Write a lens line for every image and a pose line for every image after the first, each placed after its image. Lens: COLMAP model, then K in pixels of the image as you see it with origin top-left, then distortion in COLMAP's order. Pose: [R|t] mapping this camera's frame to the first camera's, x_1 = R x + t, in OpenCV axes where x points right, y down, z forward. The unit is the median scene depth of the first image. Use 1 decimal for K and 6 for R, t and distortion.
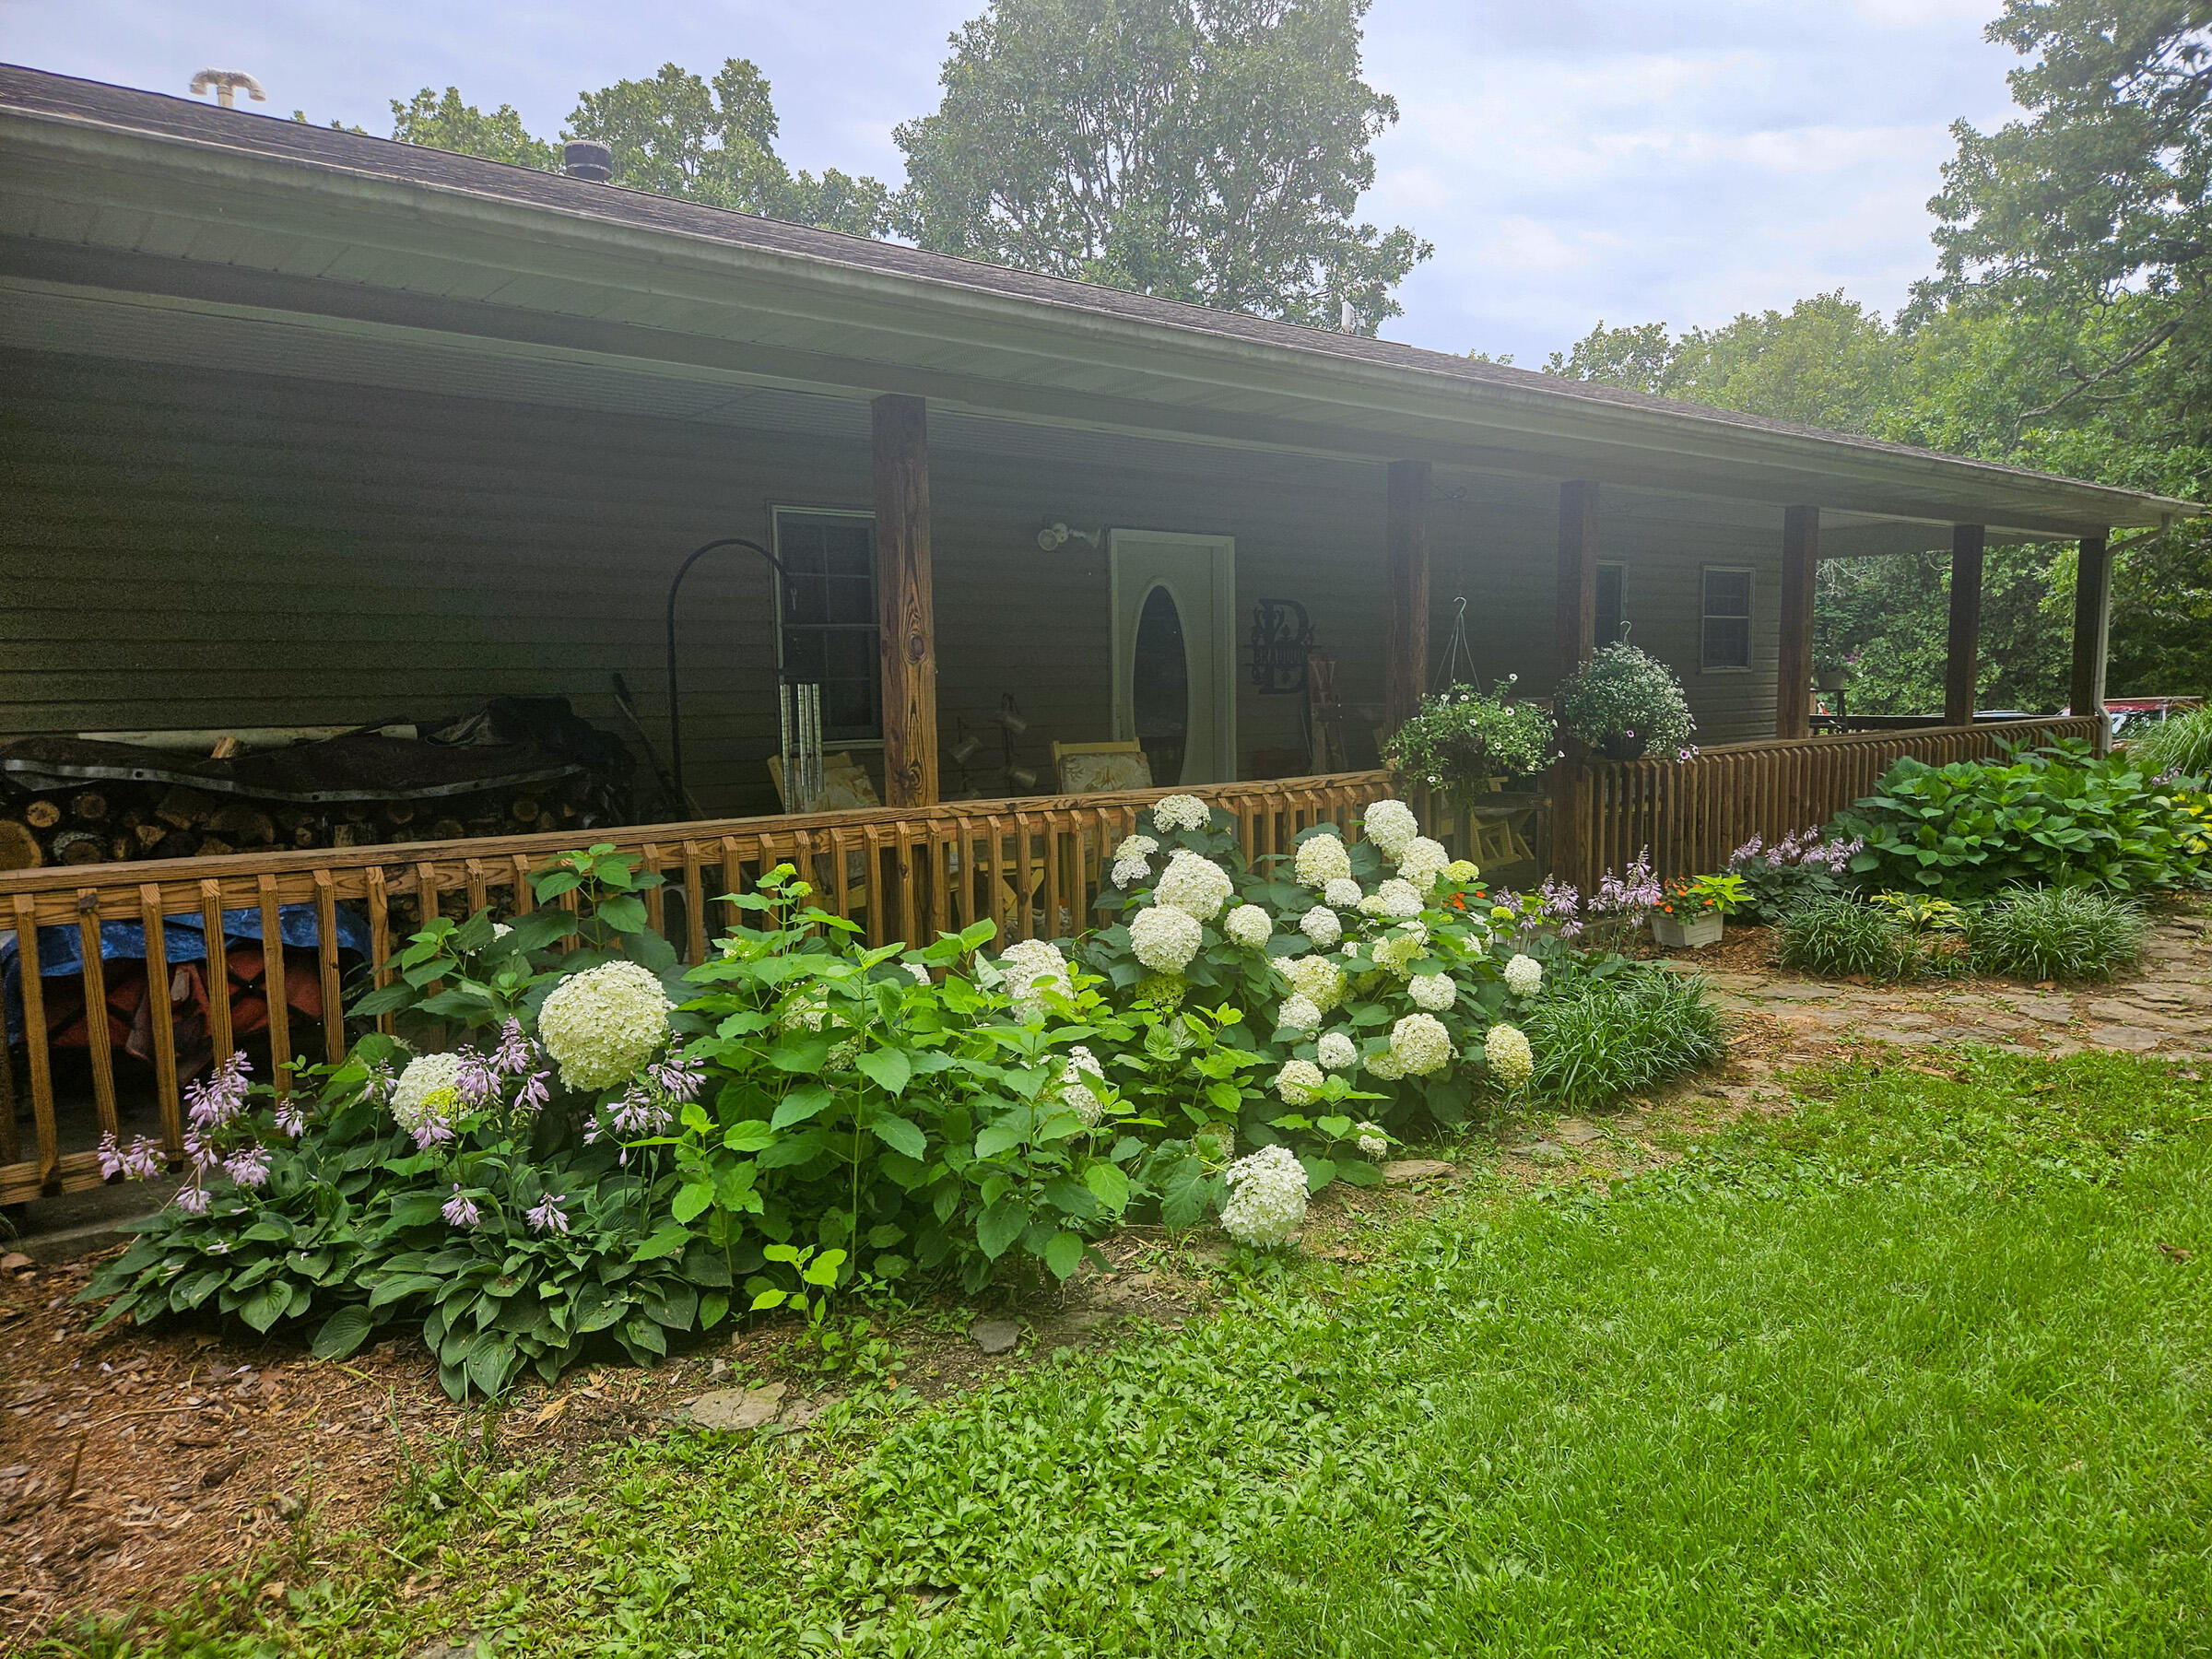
lens RADIAL K [[1483.6, 0, 1104.2], [0, 1483.6, 830.9], [0, 0, 1]] dist [0.073078, -0.055012]
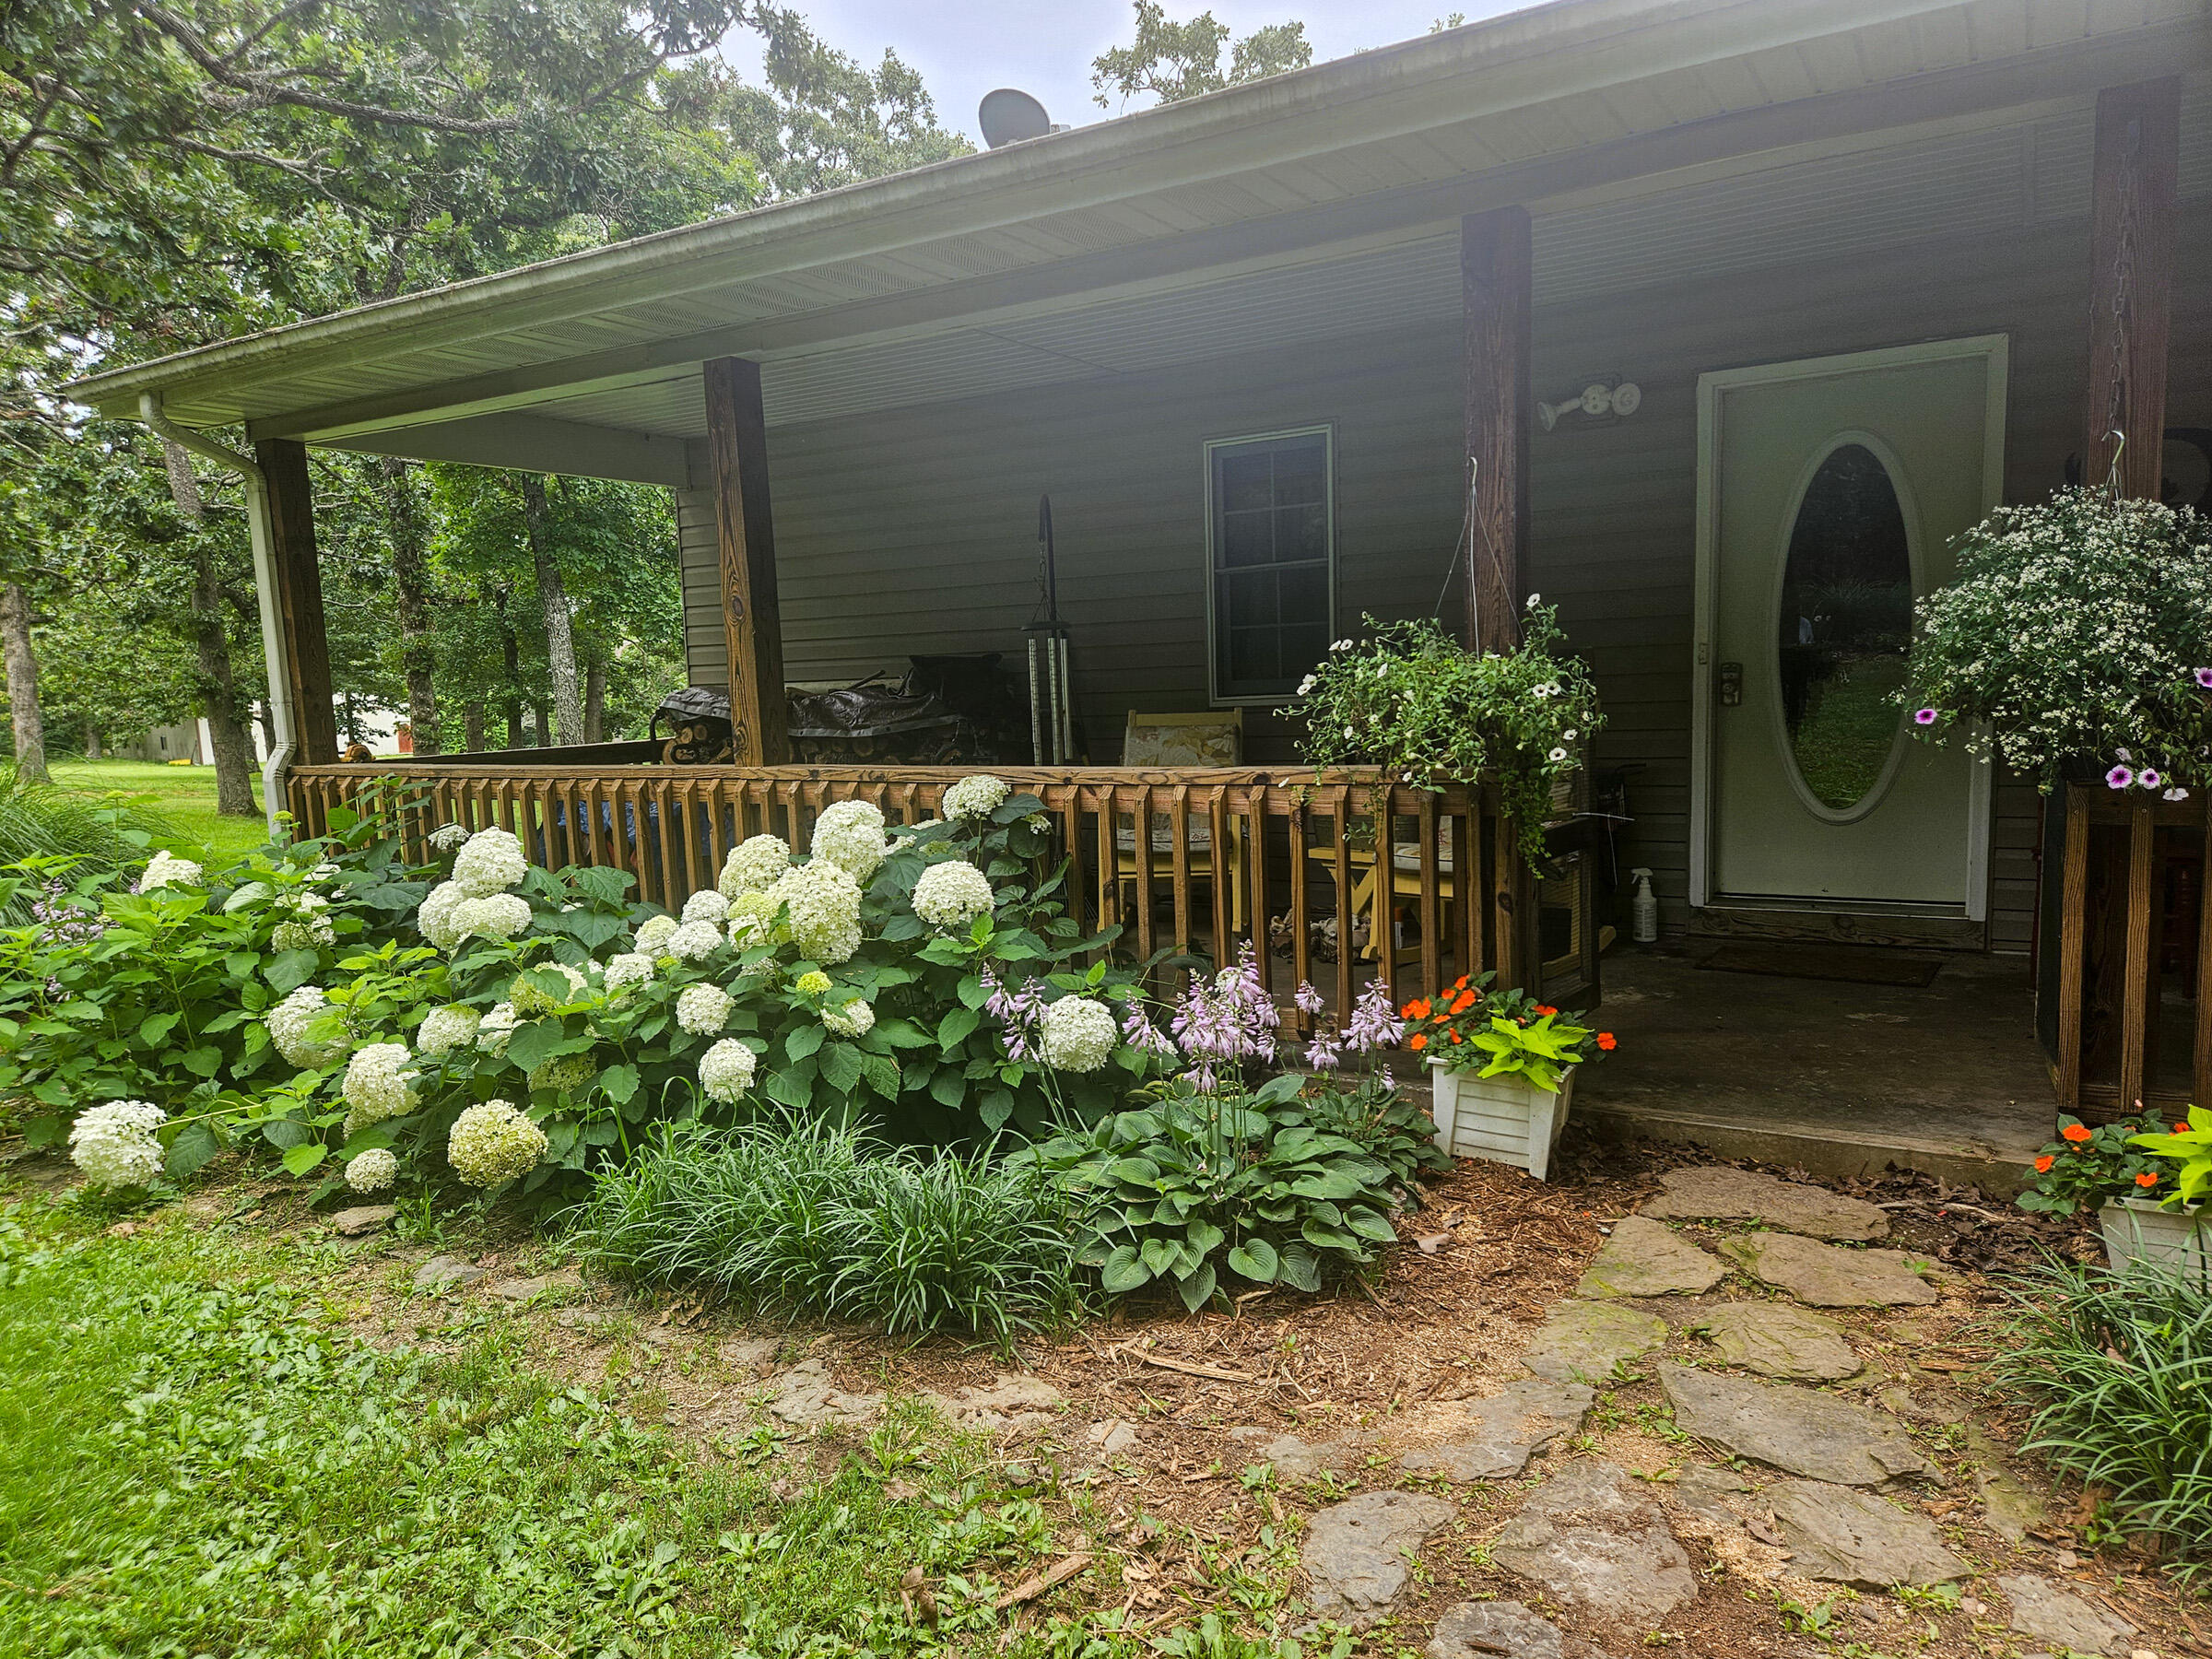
lens RADIAL K [[1483.6, 0, 1103.7], [0, 1483.6, 836.0], [0, 0, 1]] dist [0.073078, -0.055012]
pose [[0.325068, 0.111202, -0.939130, 0.649549], [-0.061587, 0.993444, 0.096316, -0.057762], [0.943683, 0.026529, 0.329786, 0.628575]]
